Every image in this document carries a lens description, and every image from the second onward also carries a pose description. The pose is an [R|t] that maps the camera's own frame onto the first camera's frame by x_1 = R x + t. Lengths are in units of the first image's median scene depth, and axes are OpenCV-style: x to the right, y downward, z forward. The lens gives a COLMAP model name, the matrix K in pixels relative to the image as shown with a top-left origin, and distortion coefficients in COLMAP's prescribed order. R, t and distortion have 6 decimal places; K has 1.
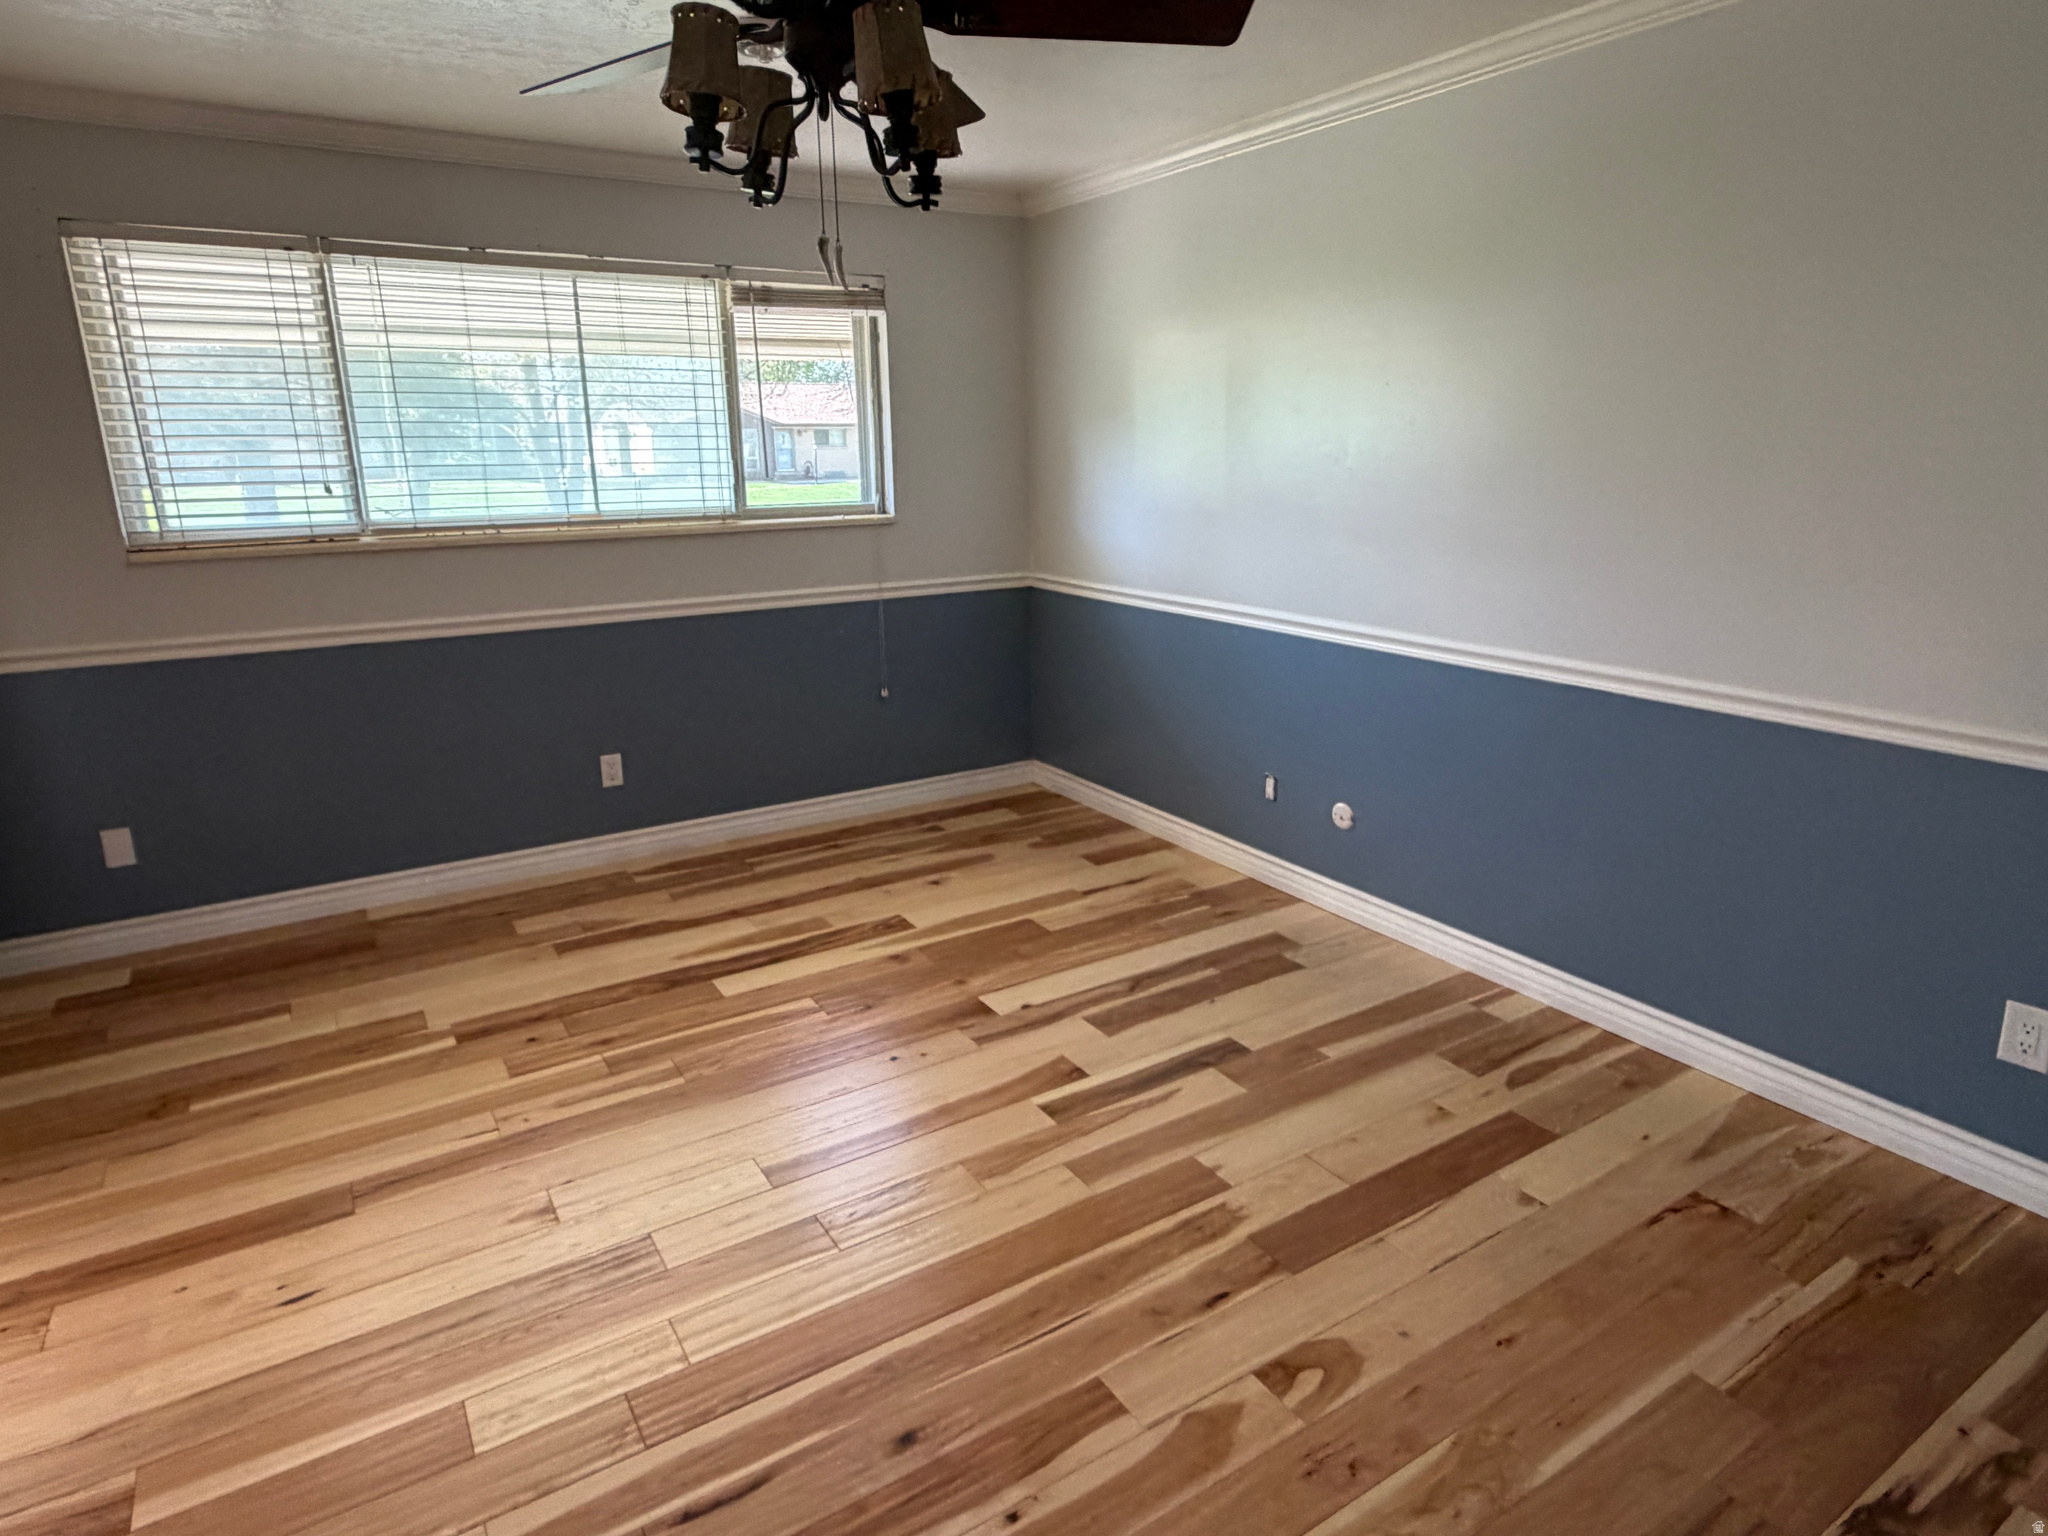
lens RADIAL K [[1167.5, 0, 1024.0], [0, 1167.5, 768.0], [0, 0, 1]] dist [-0.003068, 0.001642]
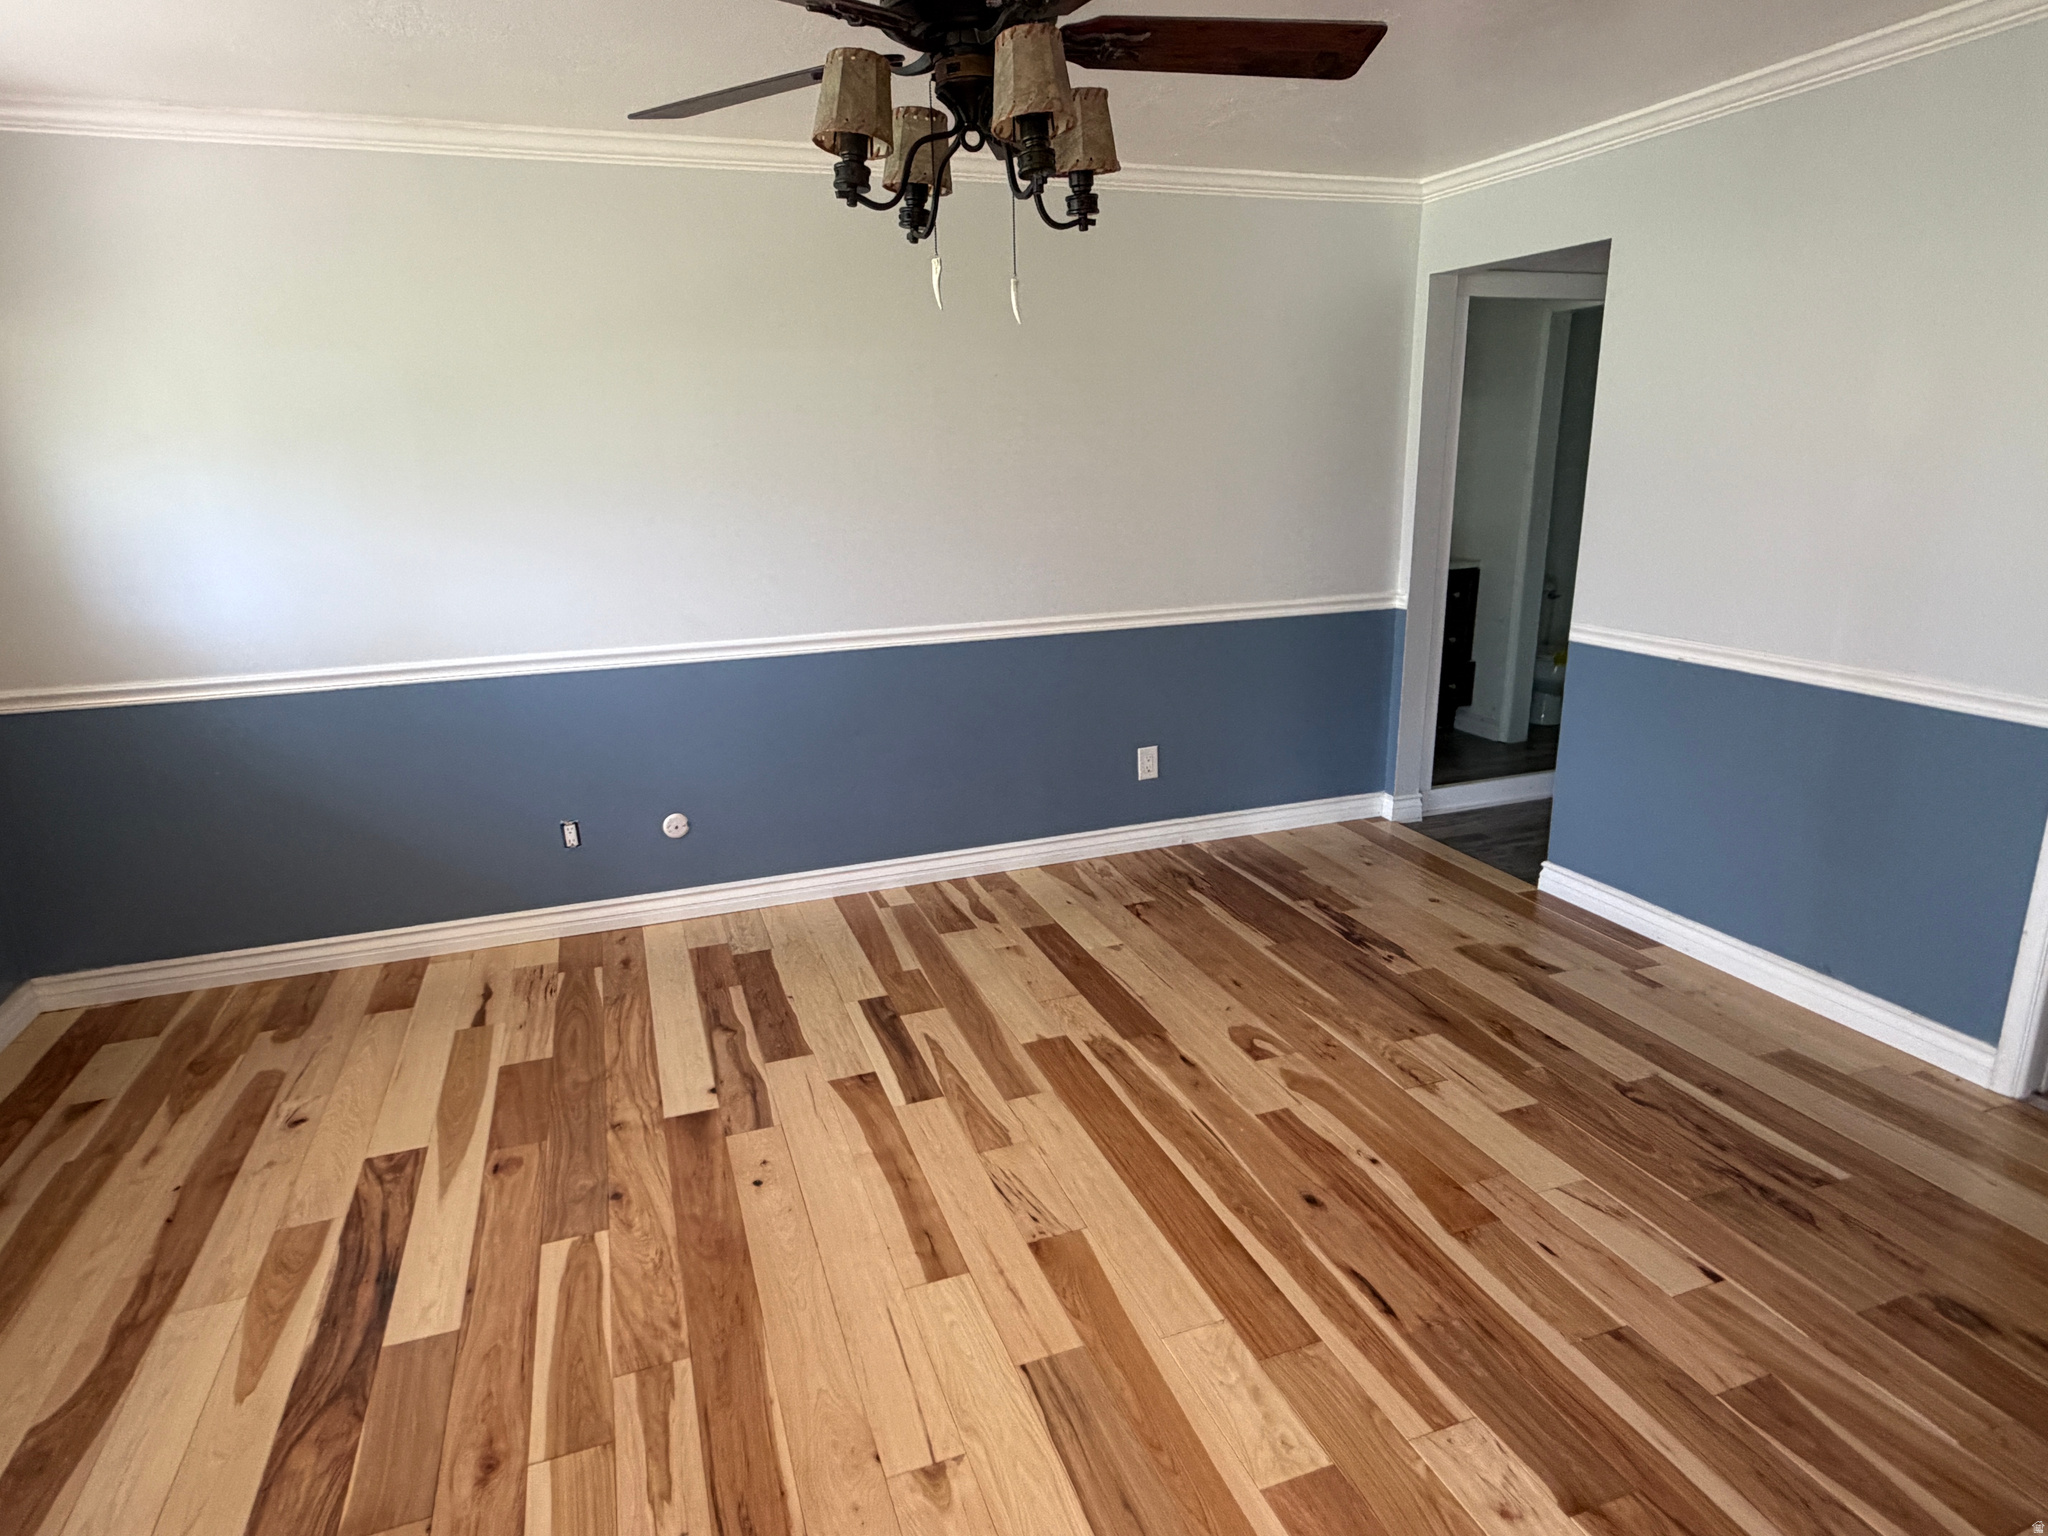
lens RADIAL K [[1167.5, 0, 1024.0], [0, 1167.5, 768.0], [0, 0, 1]] dist [-0.003068, 0.001642]
pose [[0.211903, -0.249454, 0.944918, -0.756570], [0.283867, 0.940900, 0.184734, -0.133697], [-0.935156, 0.229085, 0.270191, 0.481325]]
